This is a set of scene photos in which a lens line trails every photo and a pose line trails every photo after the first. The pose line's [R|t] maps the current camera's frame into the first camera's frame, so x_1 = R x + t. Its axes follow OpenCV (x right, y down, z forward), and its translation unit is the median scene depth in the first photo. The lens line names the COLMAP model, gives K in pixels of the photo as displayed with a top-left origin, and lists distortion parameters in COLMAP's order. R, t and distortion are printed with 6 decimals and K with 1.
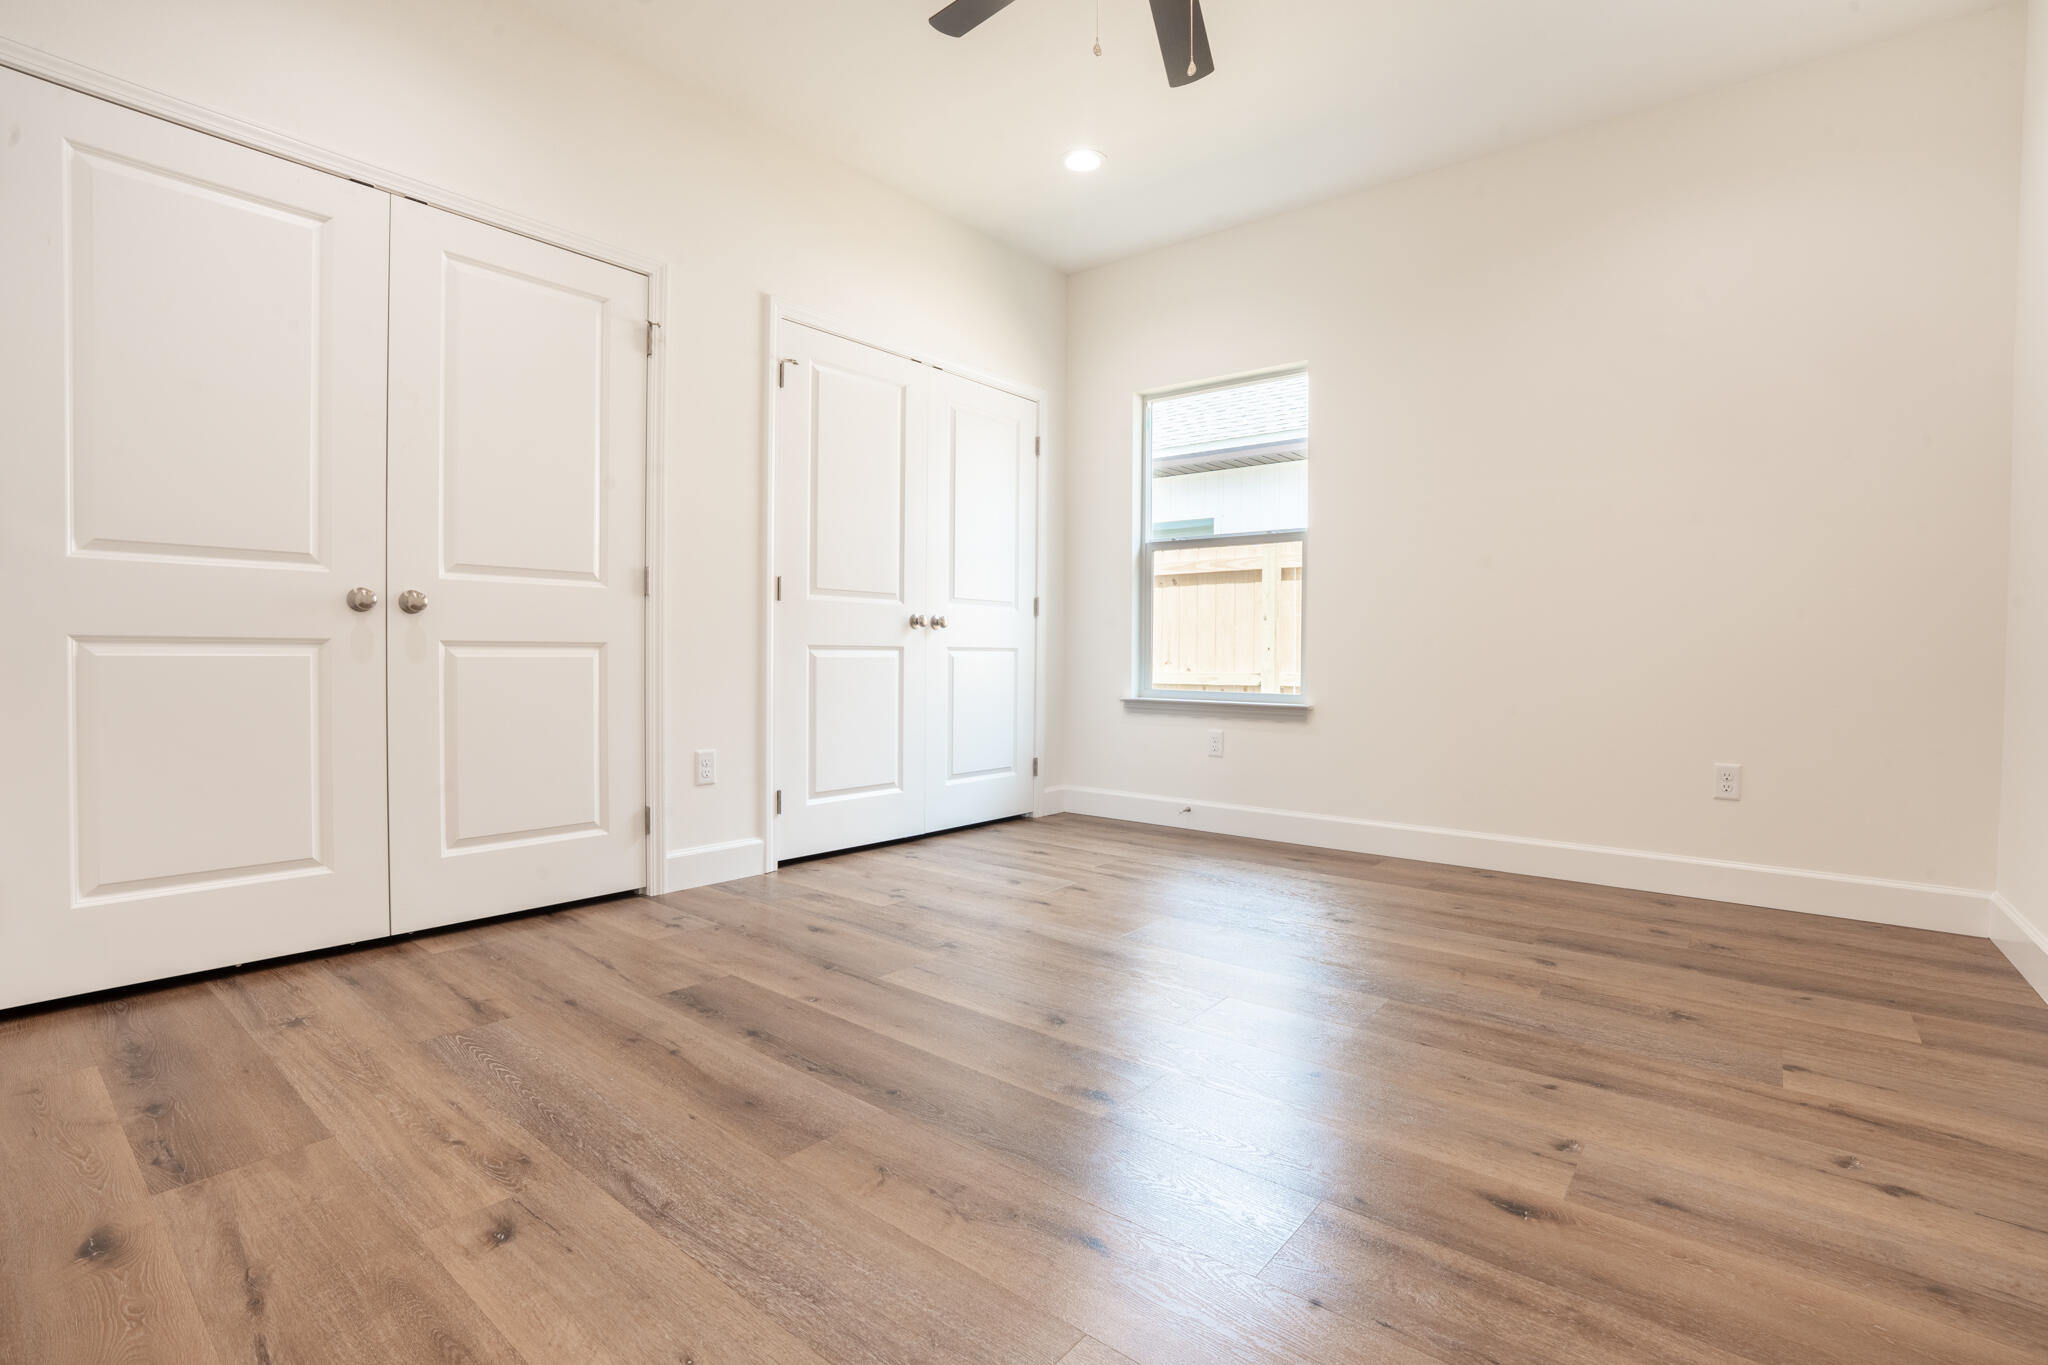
lens RADIAL K [[947.2, 0, 1026.2], [0, 947.2, 674.1], [0, 0, 1]] dist [-0.071656, 0.025974]
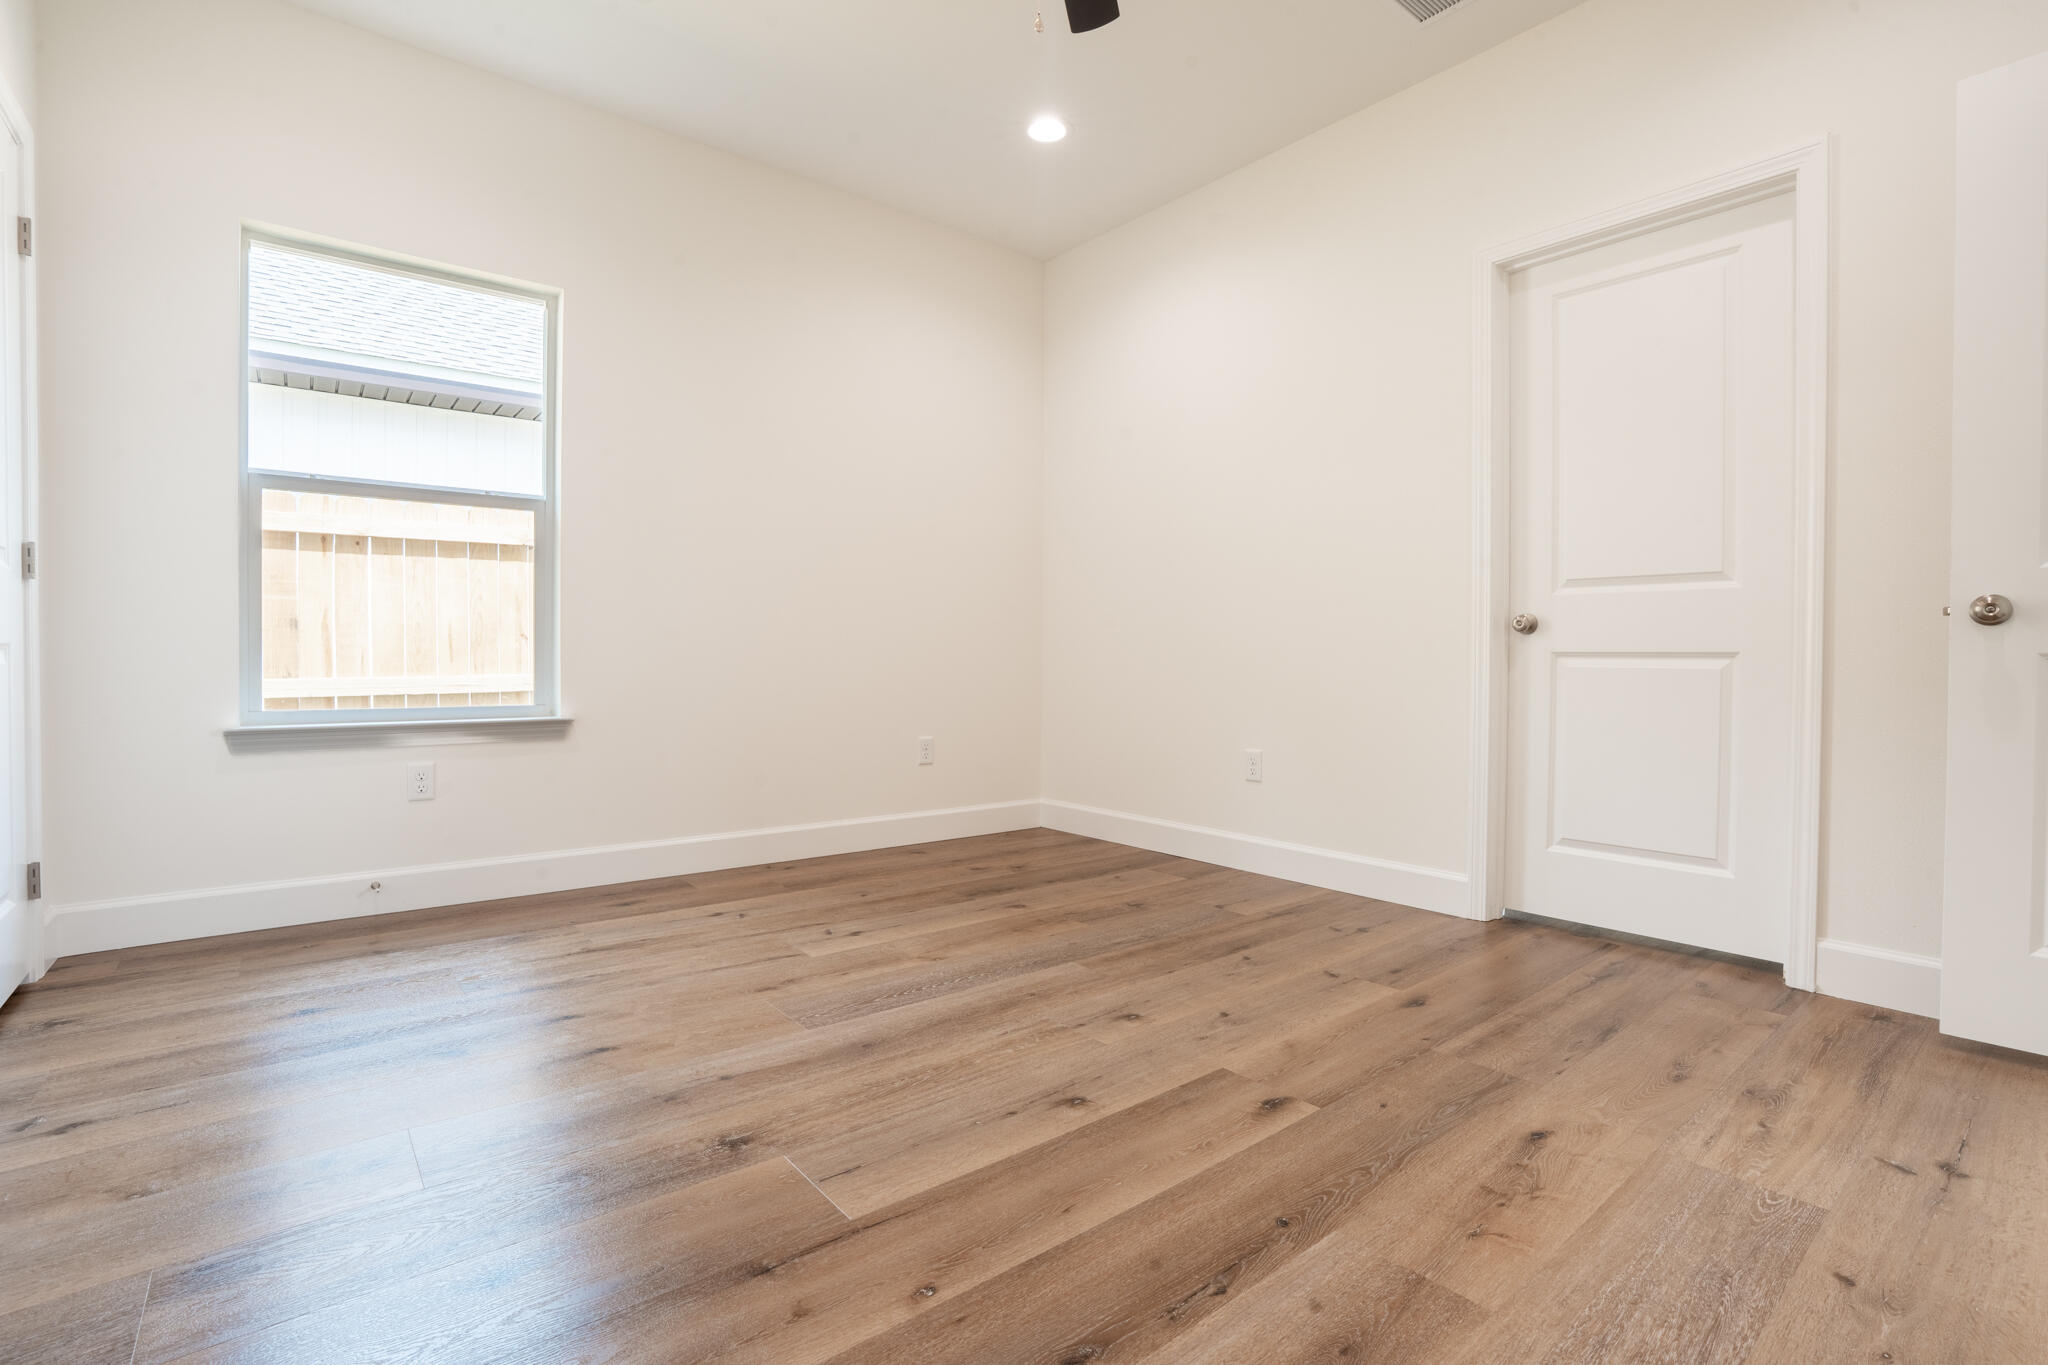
lens RADIAL K [[950.1, 0, 1022.4], [0, 950.1, 627.1], [0, 0, 1]] dist [-0.070345, 0.021323]
pose [[0.208467, 0.022446, 0.977772, -0.728979], [0.023210, 0.999342, -0.027890, -0.022845], [-0.977754, 0.028509, 0.207808, 0.800046]]
